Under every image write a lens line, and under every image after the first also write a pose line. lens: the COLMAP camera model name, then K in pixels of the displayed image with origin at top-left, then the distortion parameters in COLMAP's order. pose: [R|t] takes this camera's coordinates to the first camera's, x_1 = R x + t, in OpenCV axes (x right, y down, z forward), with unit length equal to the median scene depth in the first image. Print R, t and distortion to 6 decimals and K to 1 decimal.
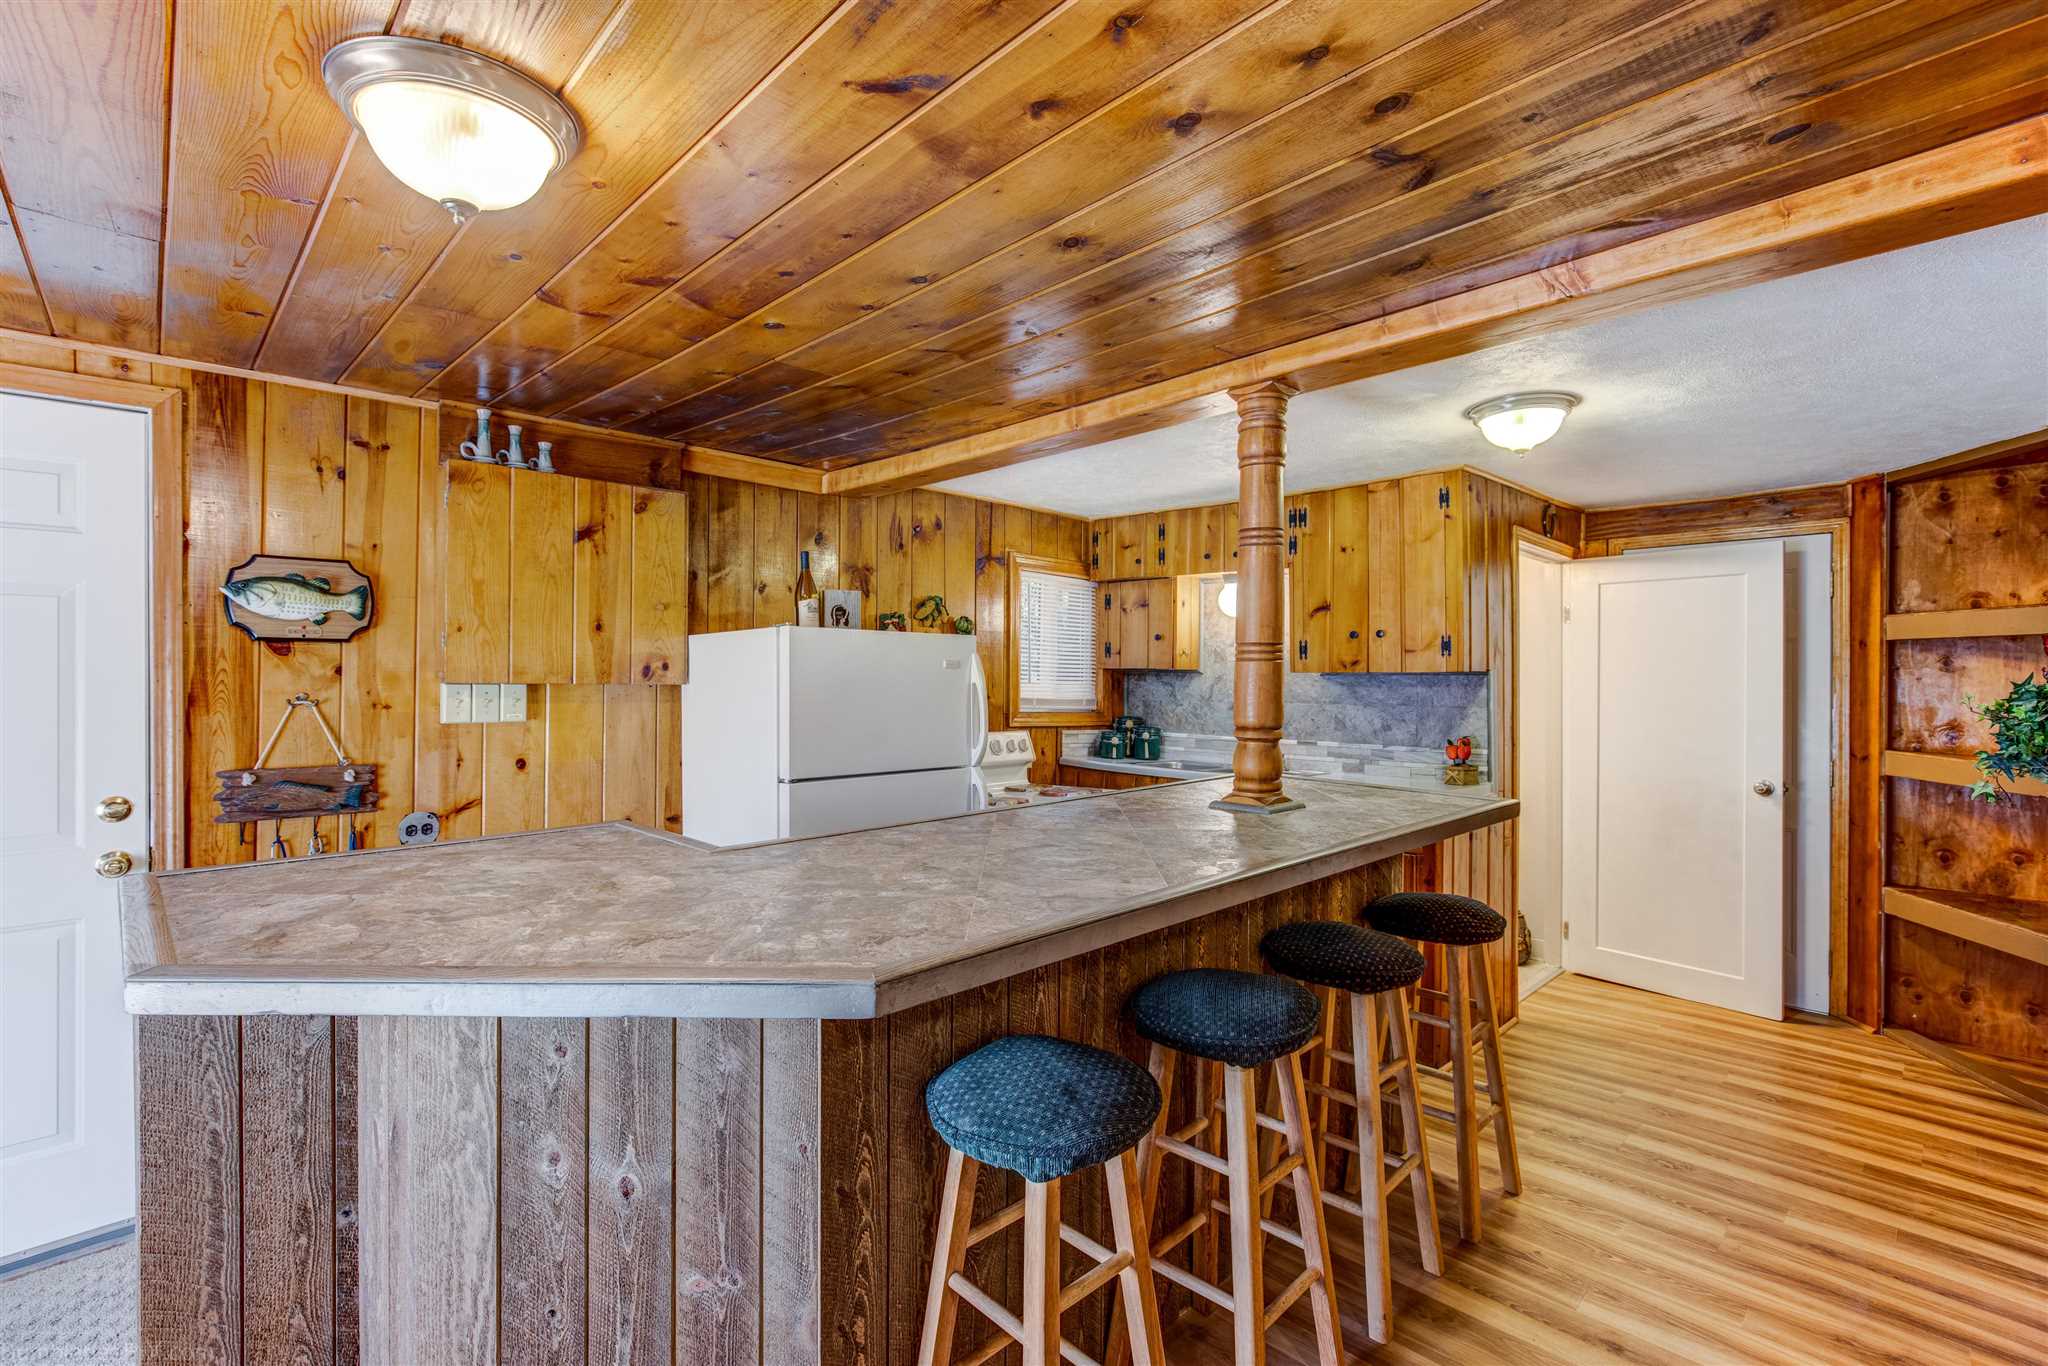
lens RADIAL K [[940.9, 0, 1034.5], [0, 940.9, 672.7], [0, 0, 1]] dist [-0.012208, 0.004349]
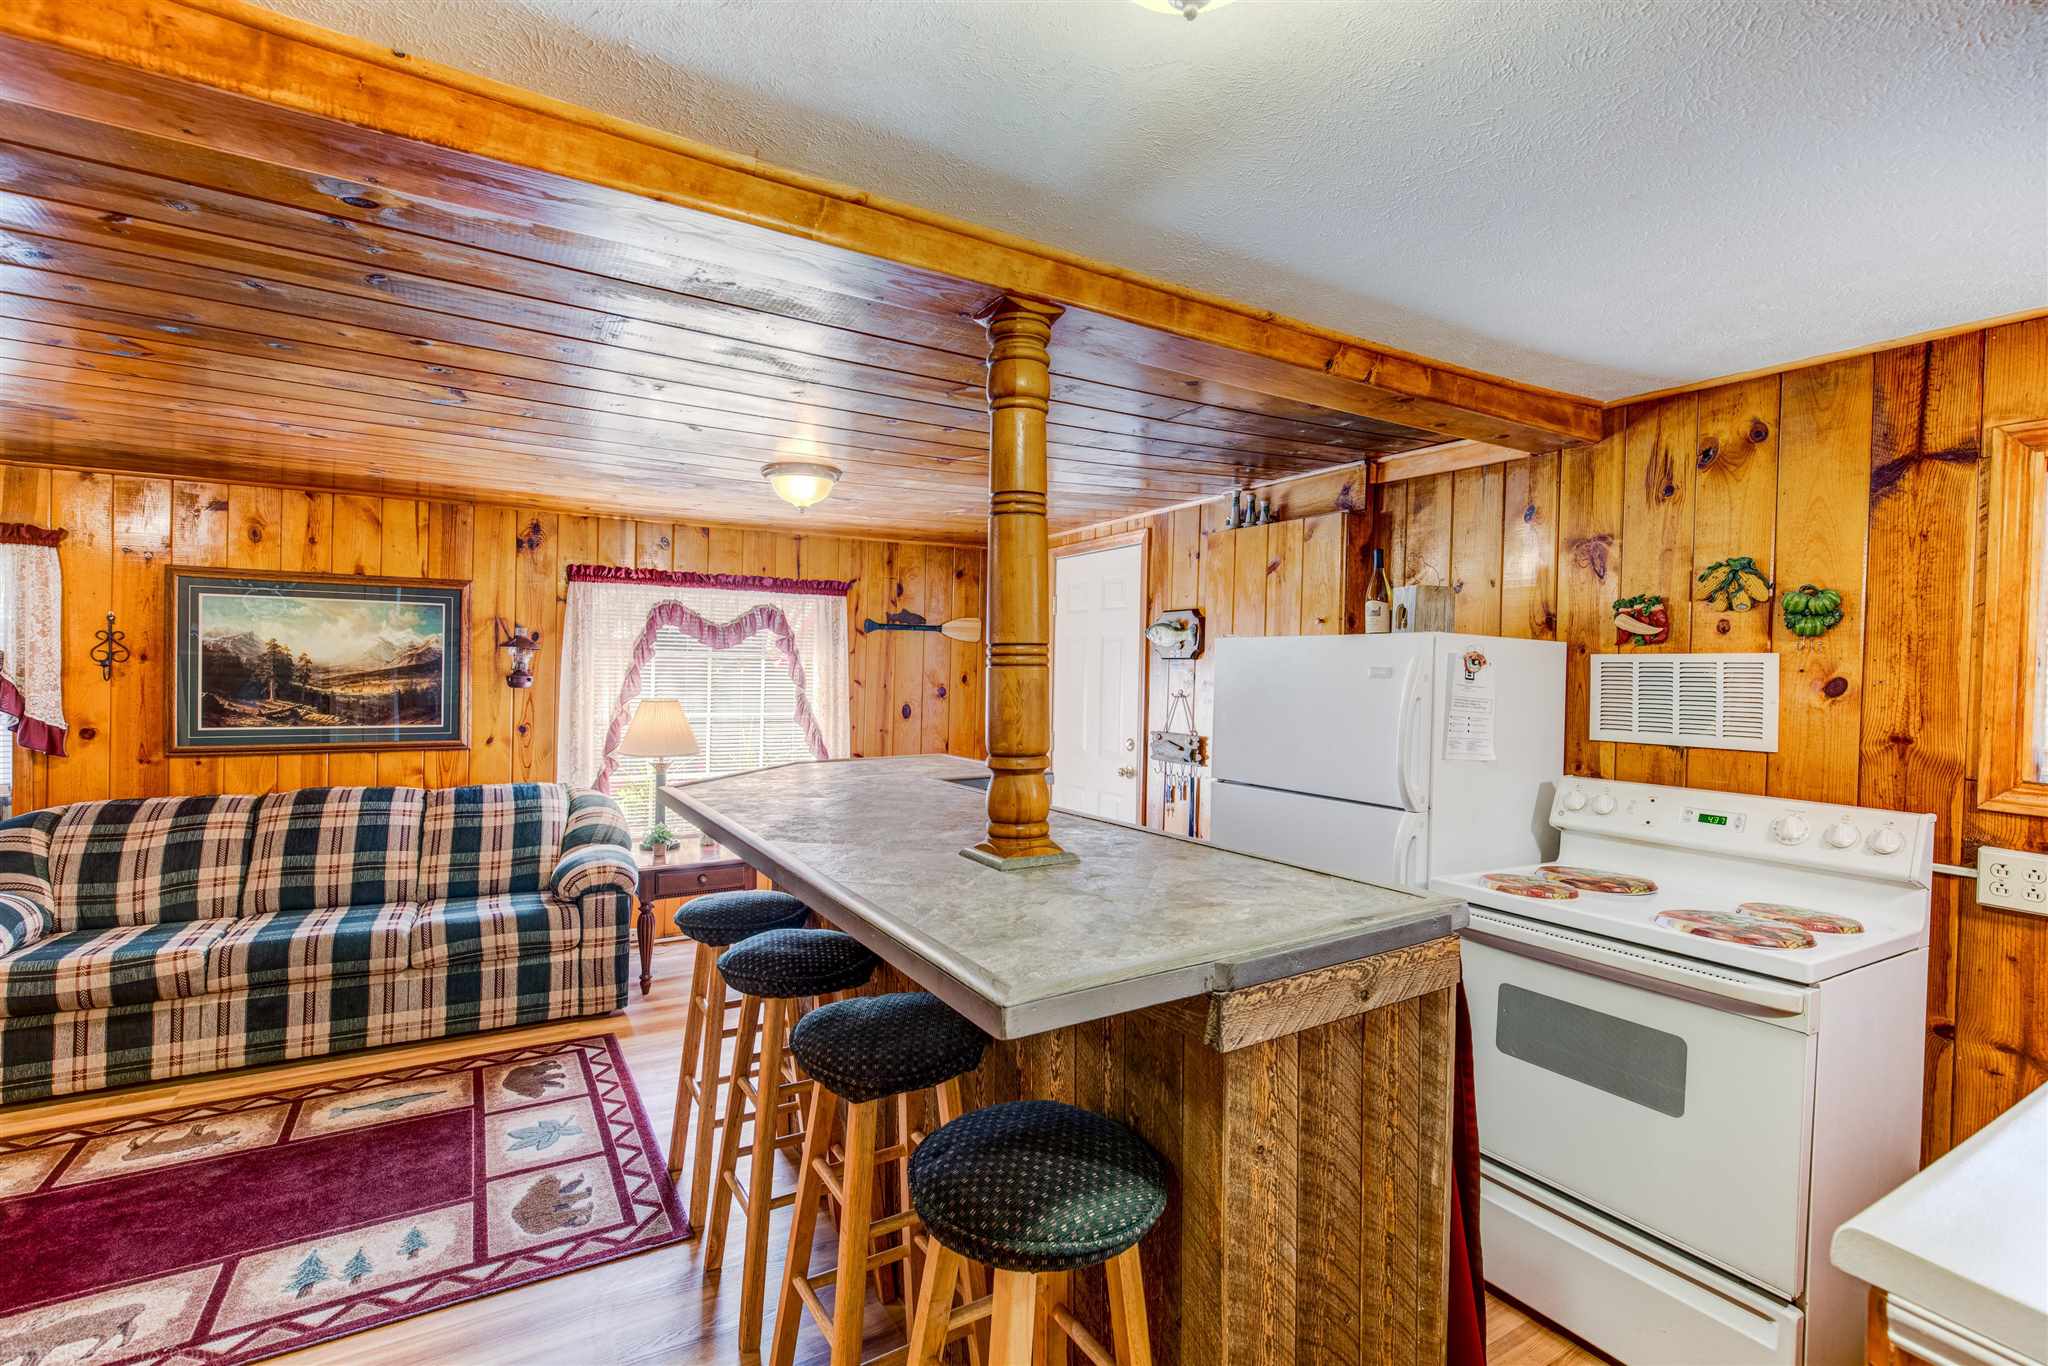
lens RADIAL K [[925.6, 0, 1014.7], [0, 925.6, 676.1], [0, 0, 1]] dist [-0.014161, 0.004800]
pose [[-0.239641, 0.003504, -0.970855, 0.709121], [-0.005976, 0.999969, 0.005084, -0.008262], [0.970843, 0.007021, -0.239613, 0.865783]]
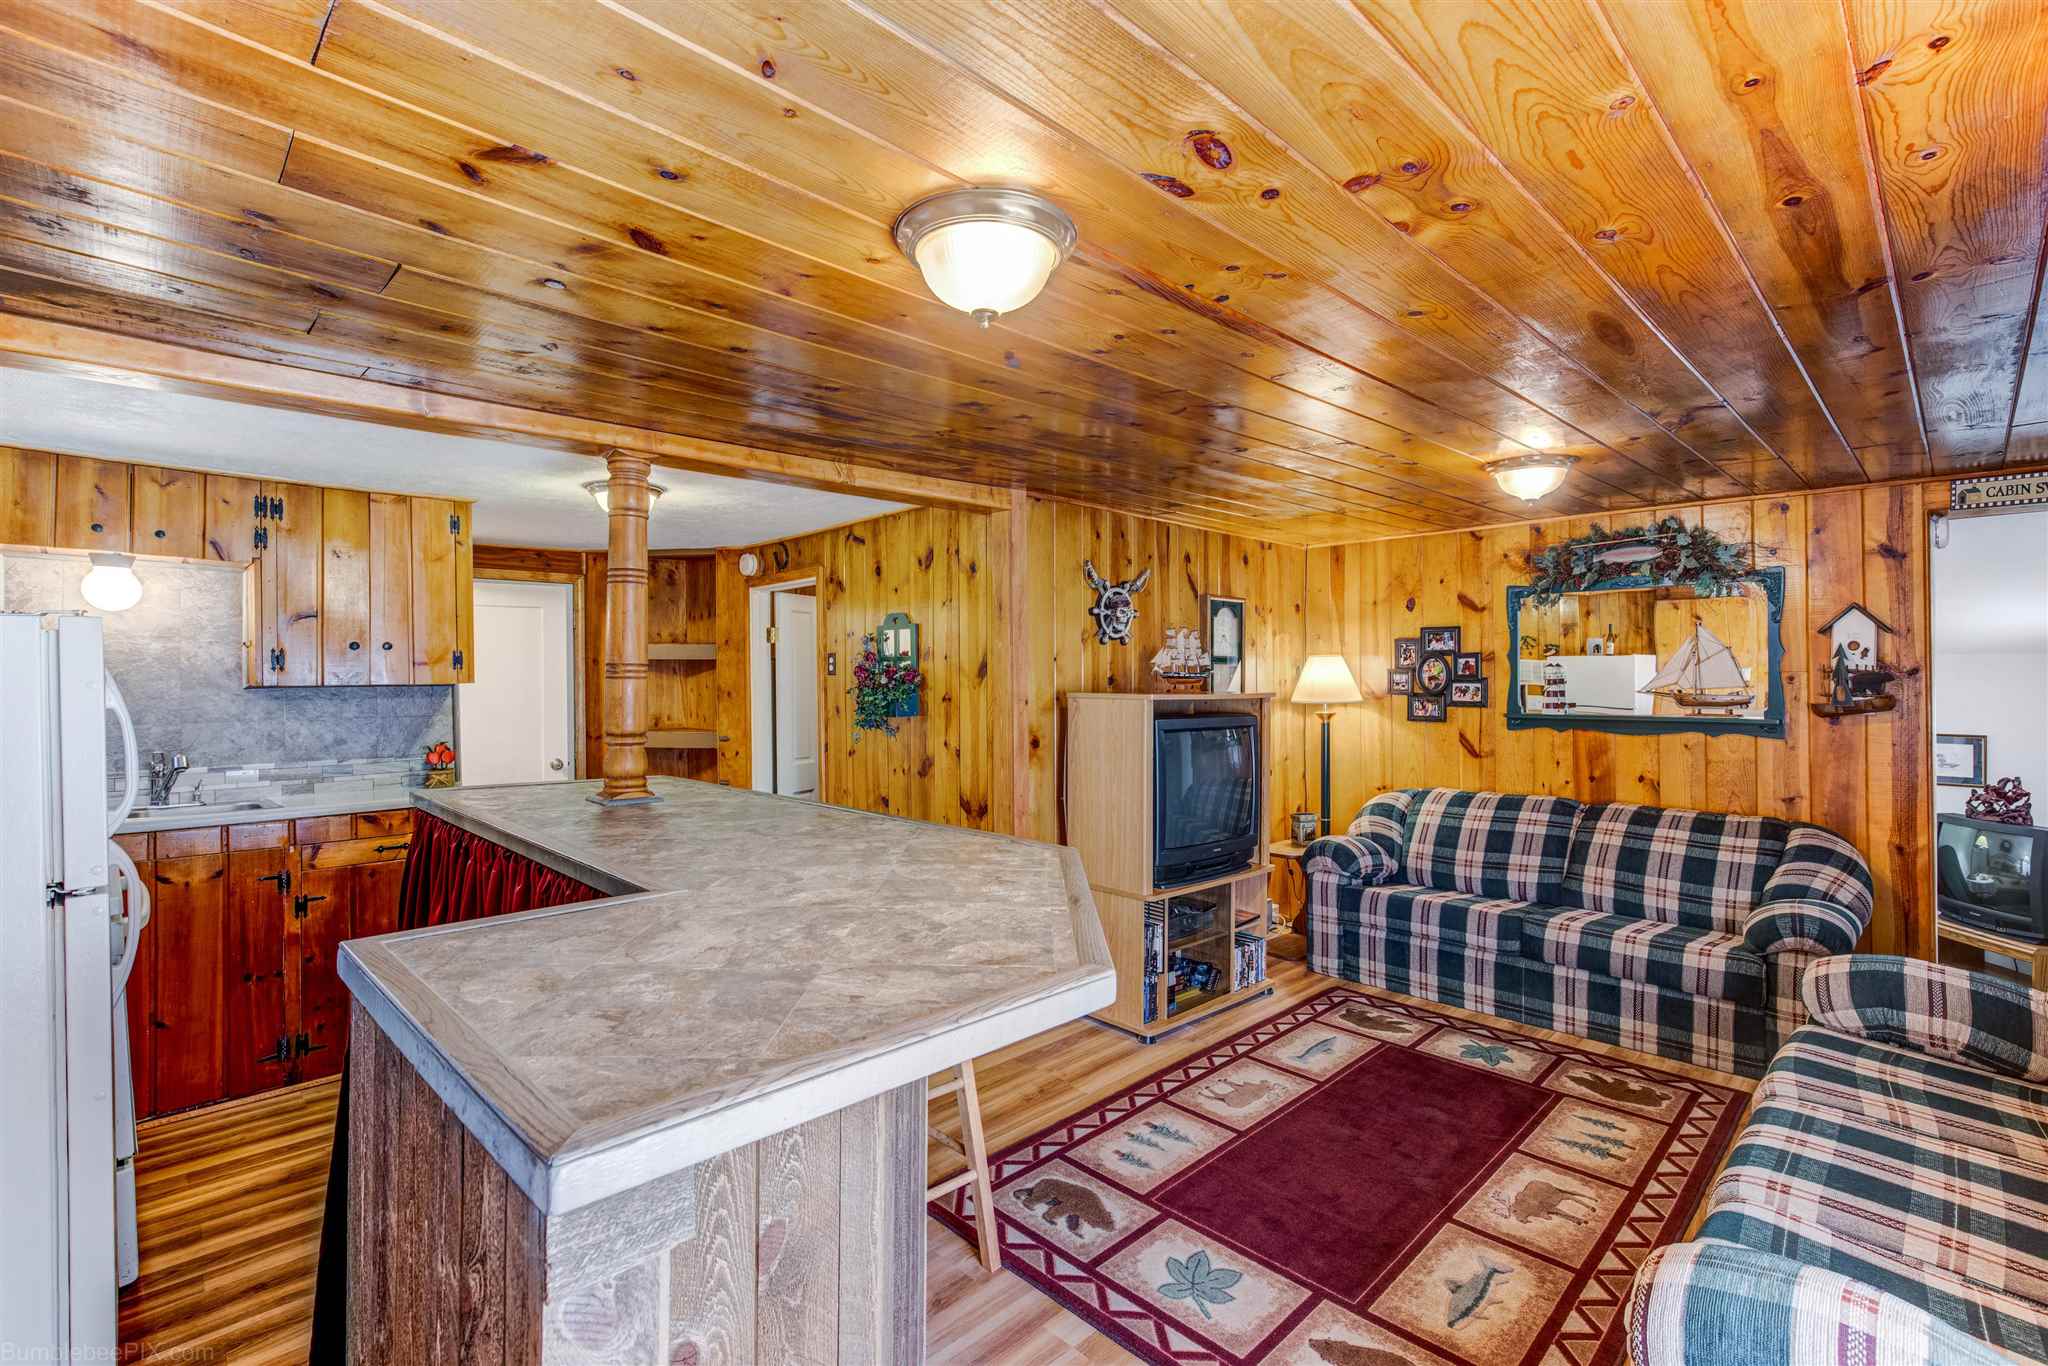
lens RADIAL K [[925.6, 0, 1021.3], [0, 925.6, 672.3], [0, 0, 1]] dist [-0.014161, 0.004800]
pose [[-0.002296, 0.001386, 0.999996, -0.687318], [-0.002550, 0.999996, -0.001392, -0.016010], [-0.999994, -0.002554, -0.002292, 0.369167]]
